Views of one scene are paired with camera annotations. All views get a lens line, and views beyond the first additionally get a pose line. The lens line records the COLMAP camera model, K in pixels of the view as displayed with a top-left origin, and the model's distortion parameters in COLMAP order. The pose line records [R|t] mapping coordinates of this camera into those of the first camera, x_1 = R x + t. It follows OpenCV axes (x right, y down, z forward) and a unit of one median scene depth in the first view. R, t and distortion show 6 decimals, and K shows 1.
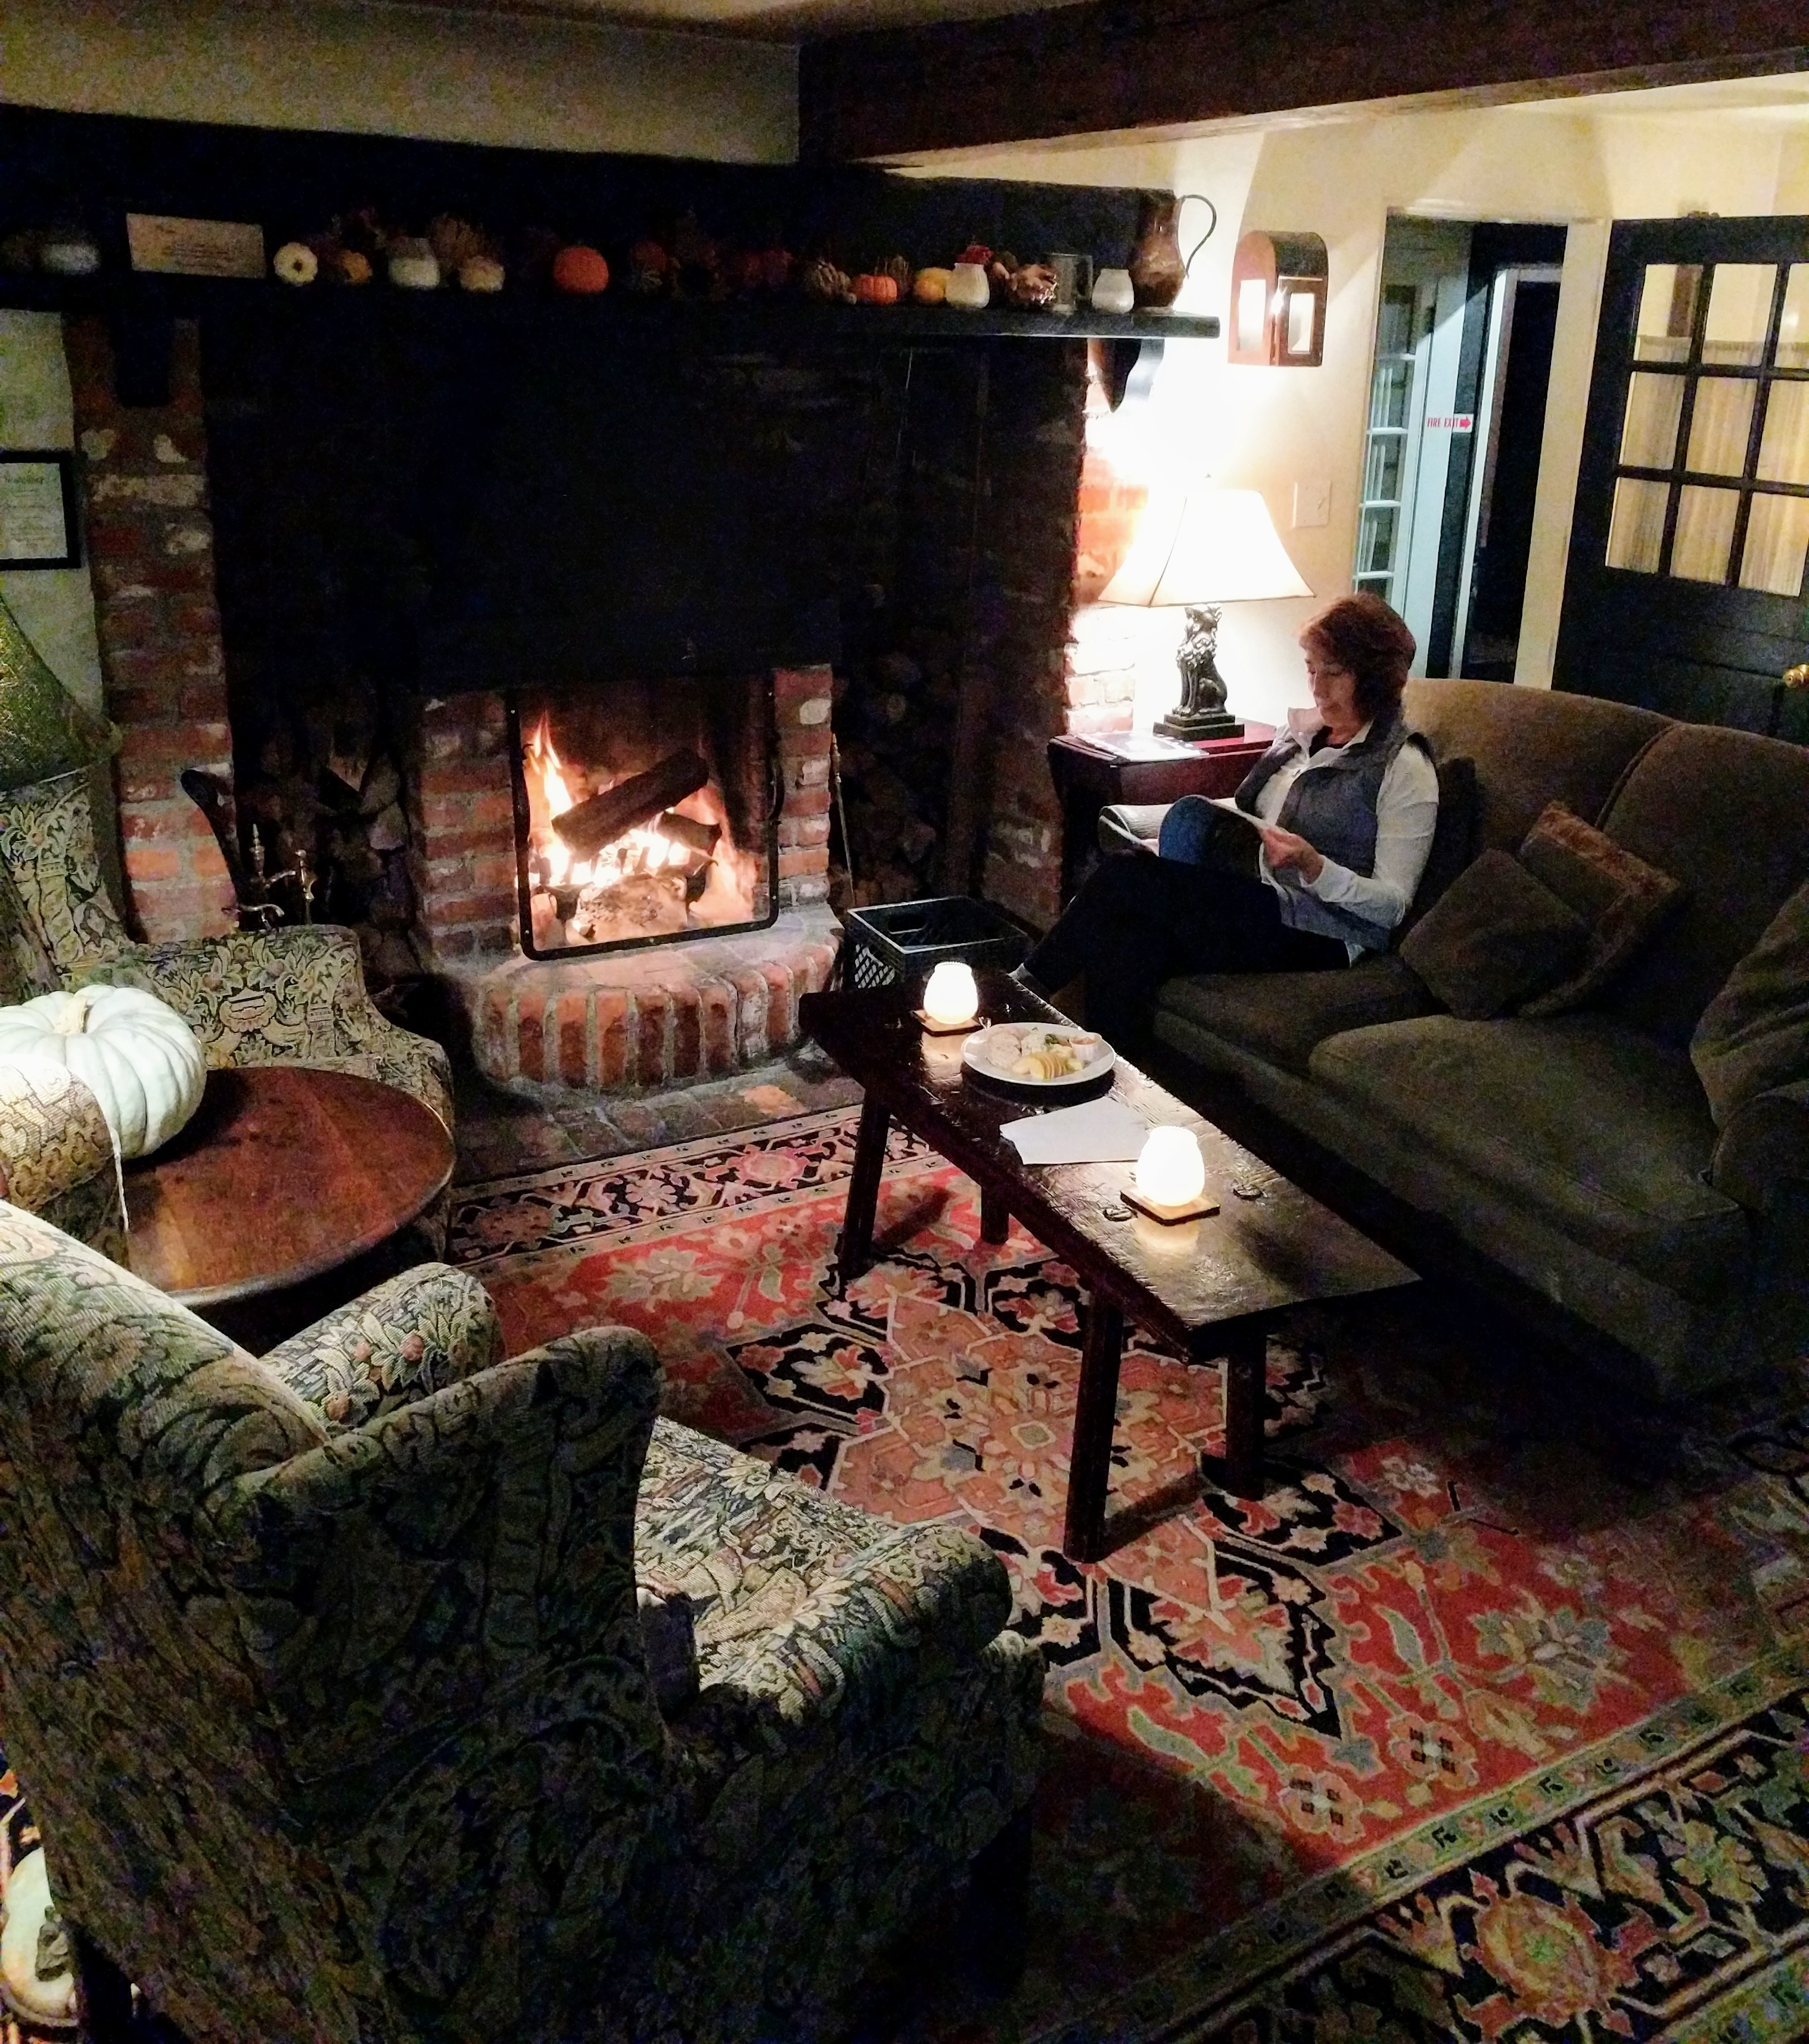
lens RADIAL K [[1853.2, 0, 925.2], [0, 1853.2, 839.8], [0, 0, 1]] dist [0.002342, 0.004420]
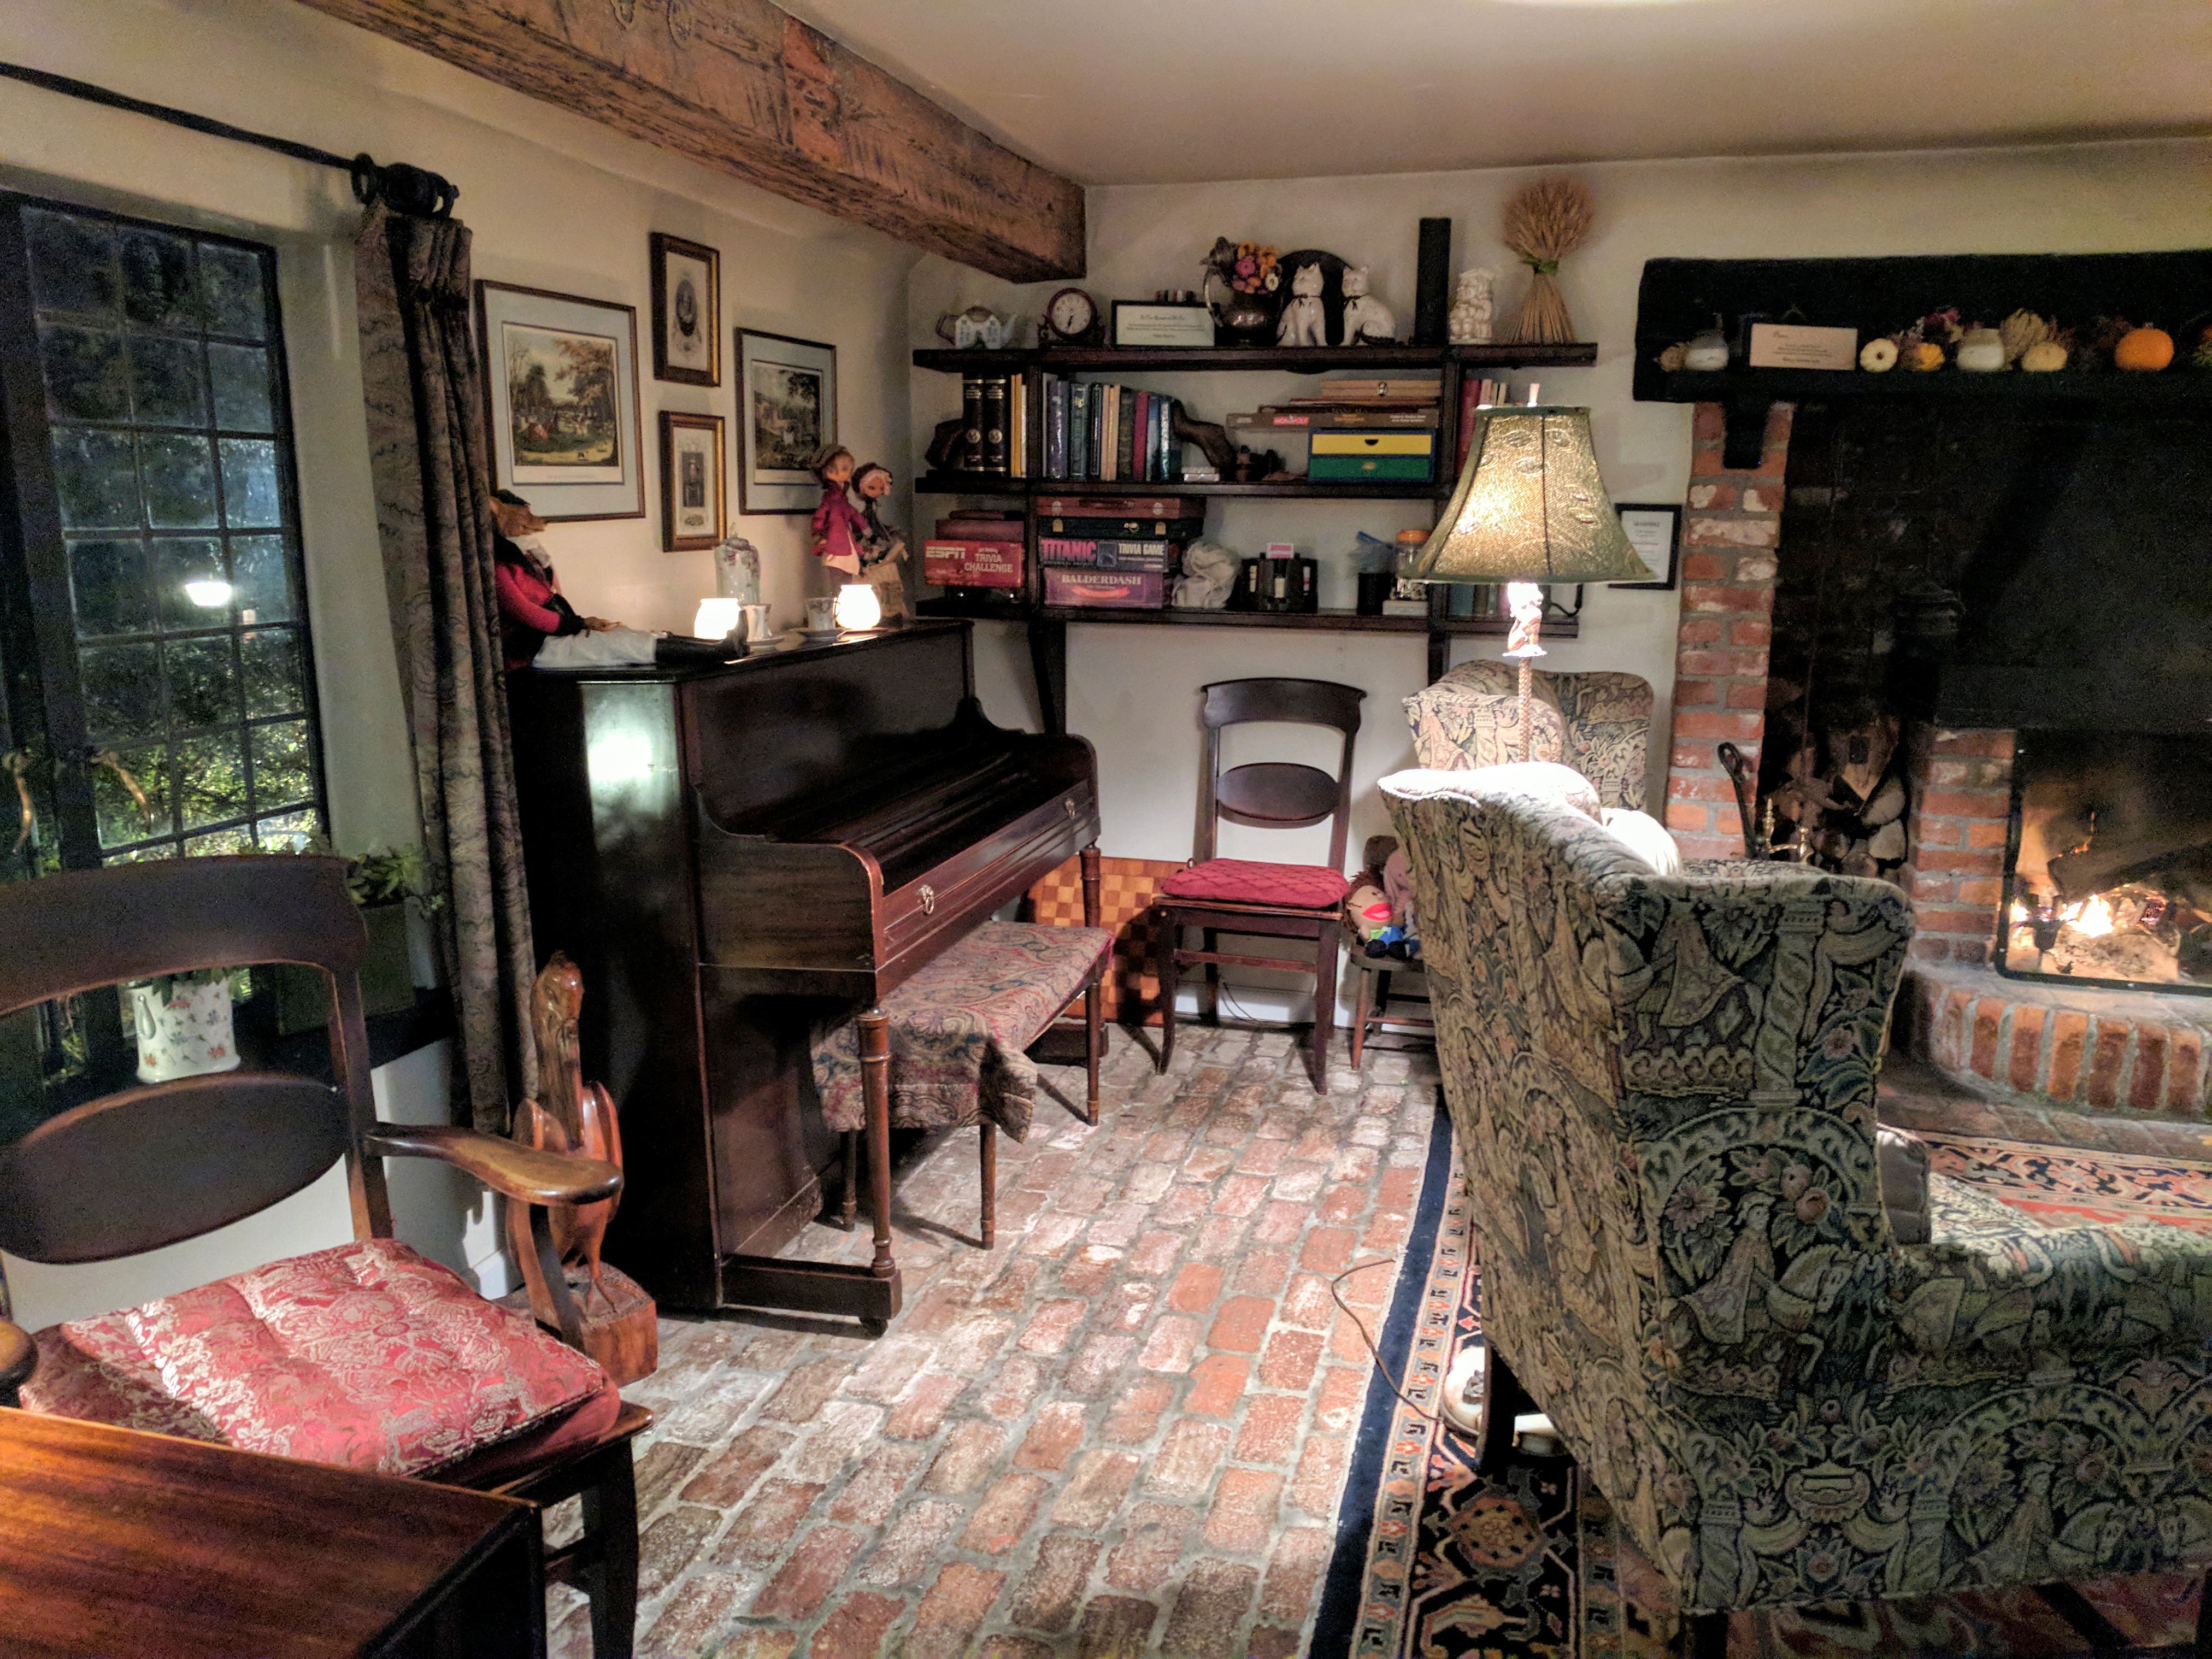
lens RADIAL K [[1727.7, 0, 1109.1], [0, 1727.7, 836.8], [0, 0, 1]] dist [0.018565, 0.013044]
pose [[0.724045, 0.118435, -0.679509, 0.109757], [-0.190824, 0.981092, -0.032331, 0.131735], [0.662831, 0.153075, 0.732955, -0.148477]]
